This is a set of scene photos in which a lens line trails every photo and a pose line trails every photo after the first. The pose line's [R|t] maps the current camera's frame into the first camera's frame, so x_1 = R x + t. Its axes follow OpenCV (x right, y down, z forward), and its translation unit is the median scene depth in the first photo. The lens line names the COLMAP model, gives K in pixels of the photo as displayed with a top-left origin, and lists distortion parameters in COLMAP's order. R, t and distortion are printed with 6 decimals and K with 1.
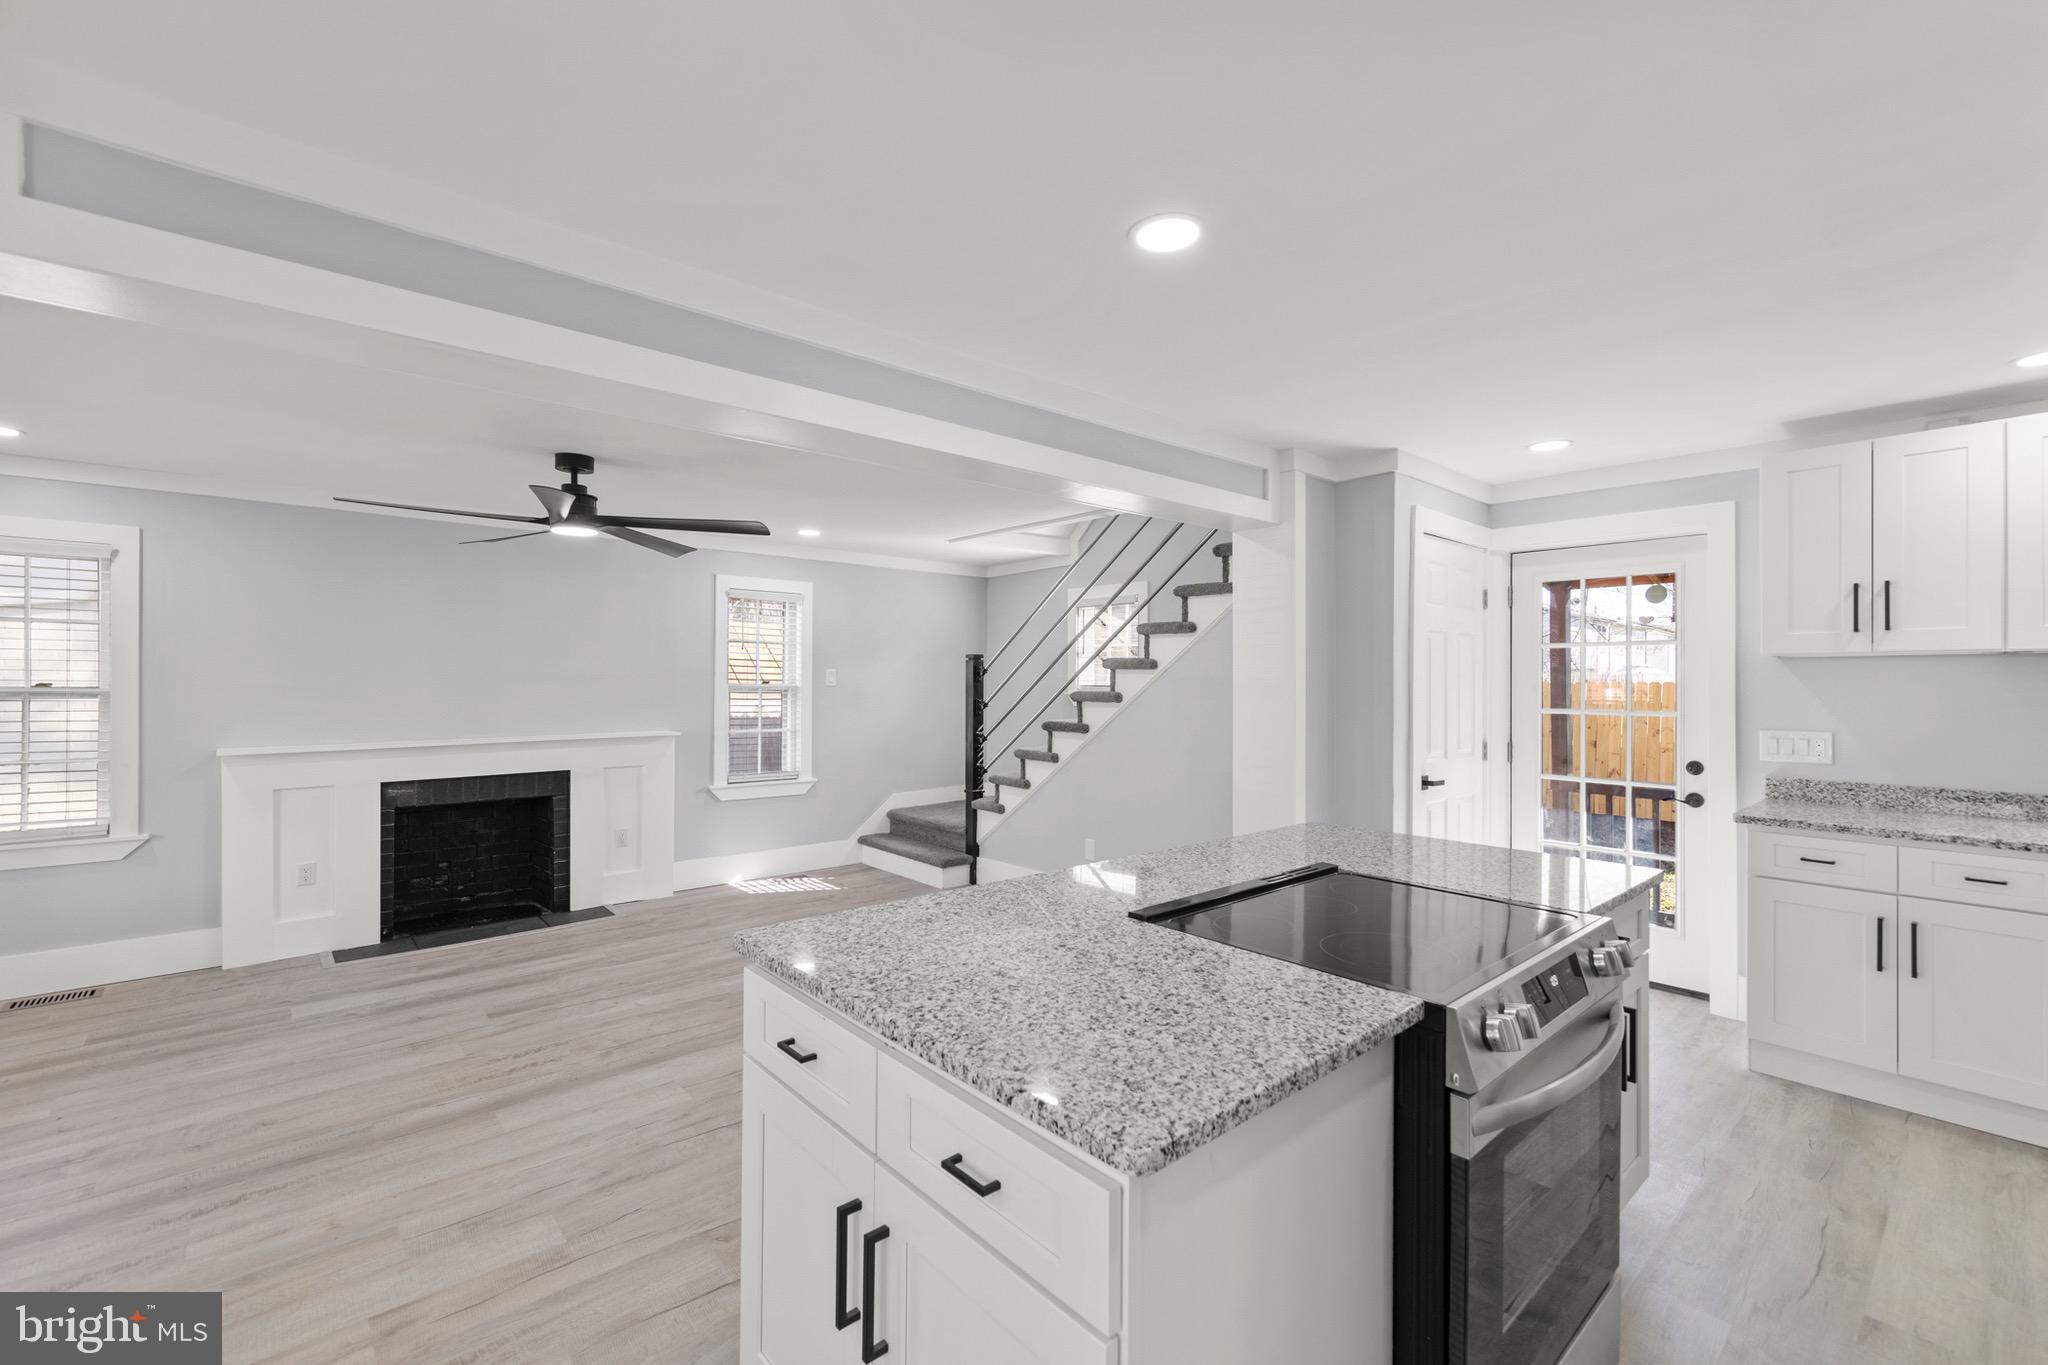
lens RADIAL K [[870.0, 0, 1005.1], [0, 870.0, 669.4], [0, 0, 1]] dist [0.004328, 0.000043]
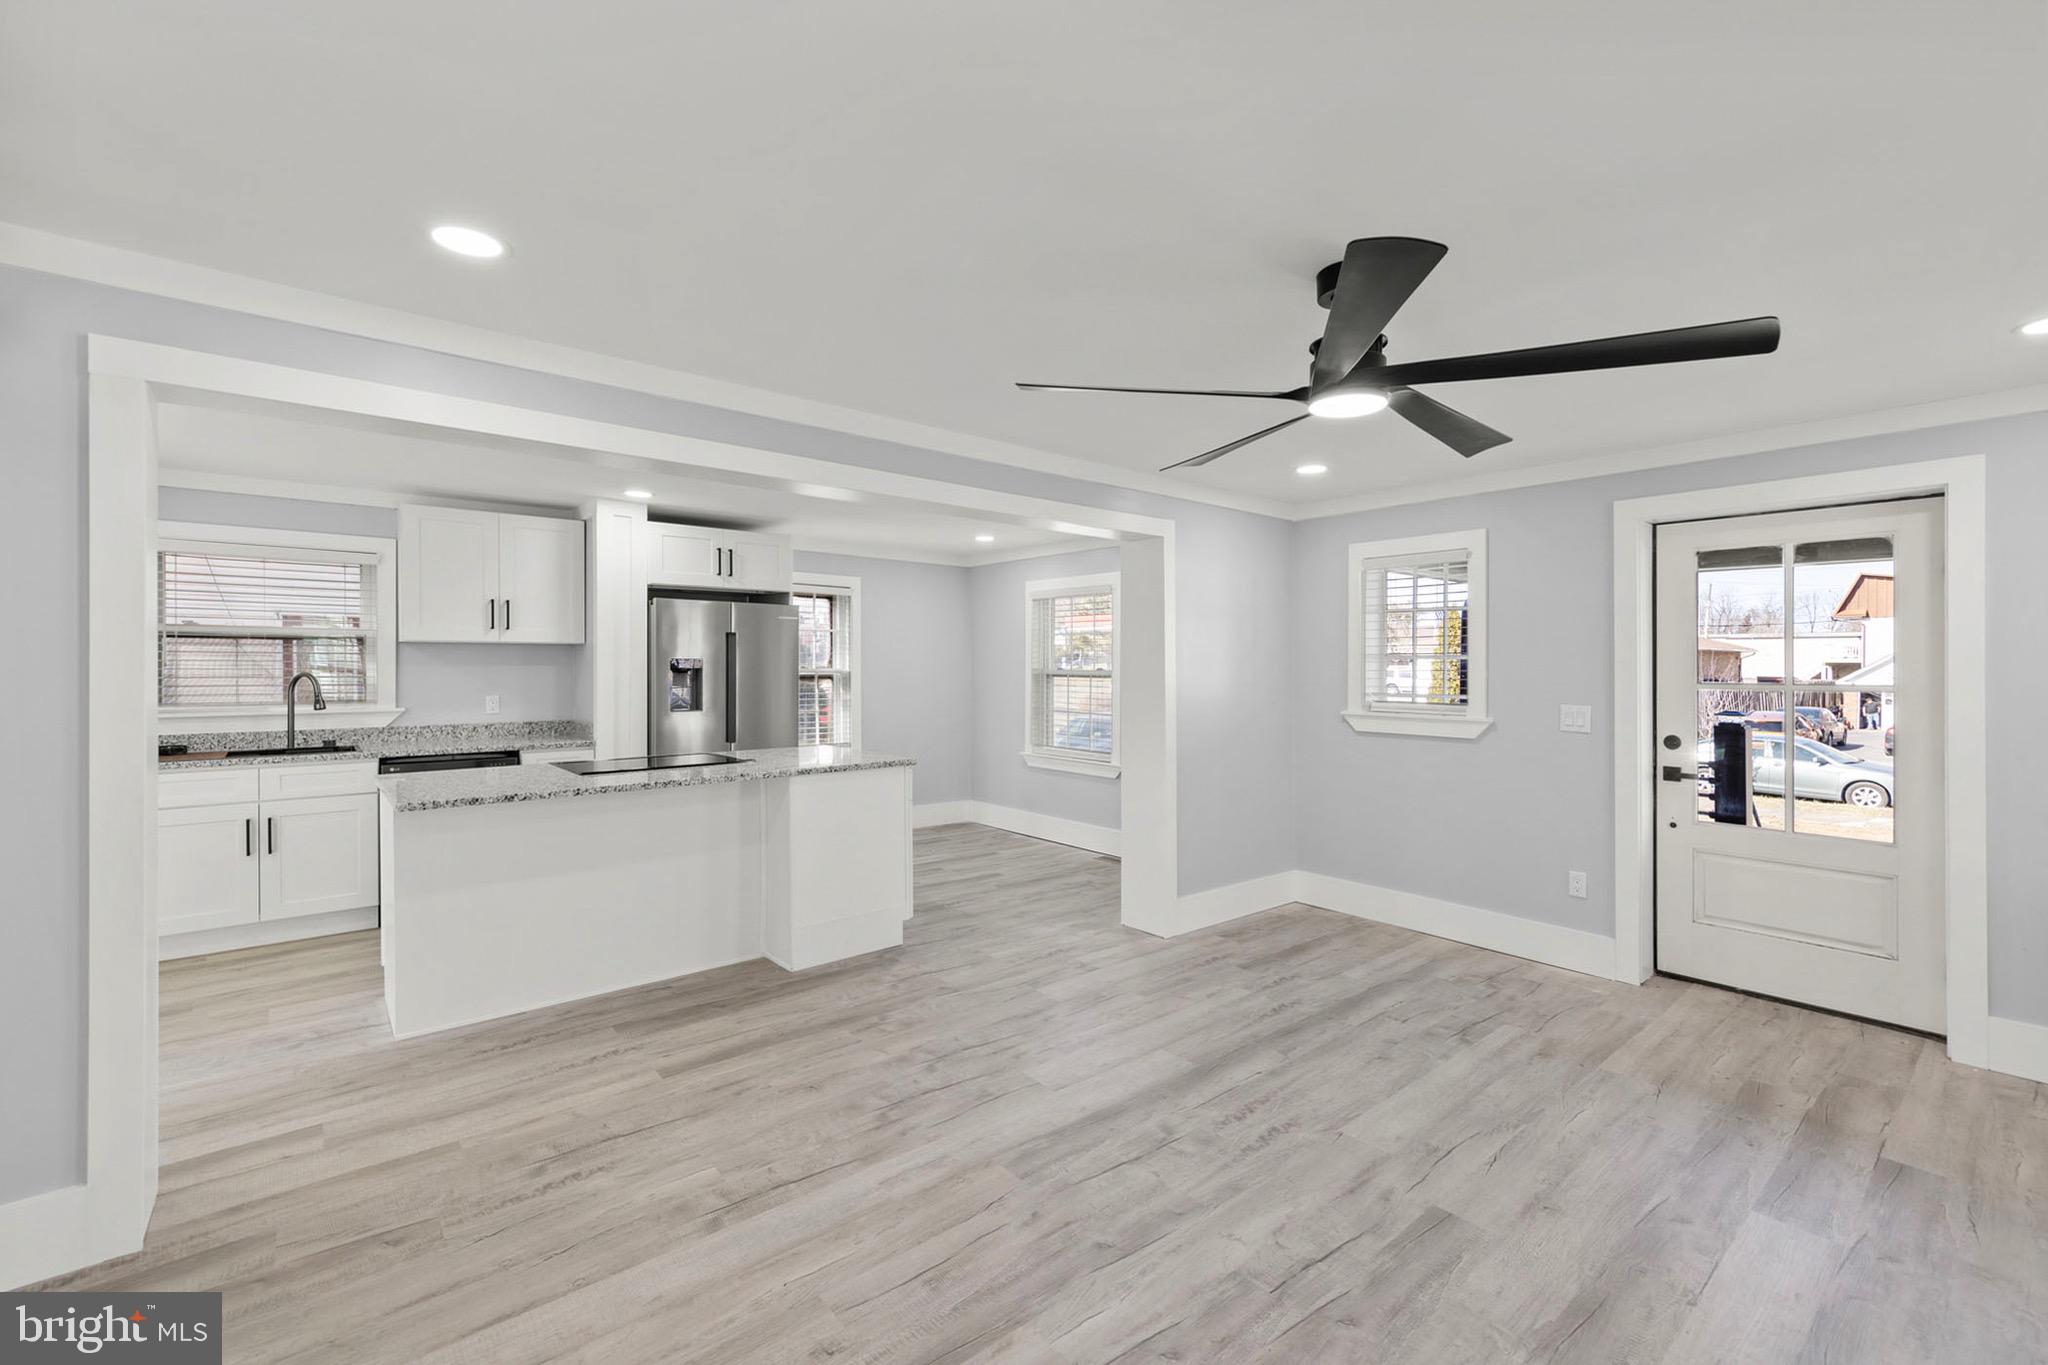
lens RADIAL K [[873.1, 0, 1024.0], [0, 873.1, 682.5], [0, 0, 1]] dist [0.007253, -0.000130]
pose [[-0.999839, -0.007982, 0.016056, -0.267726], [-0.007833, 0.999926, 0.009336, 0.017407], [-0.016130, 0.009209, -0.999827, 1.446909]]
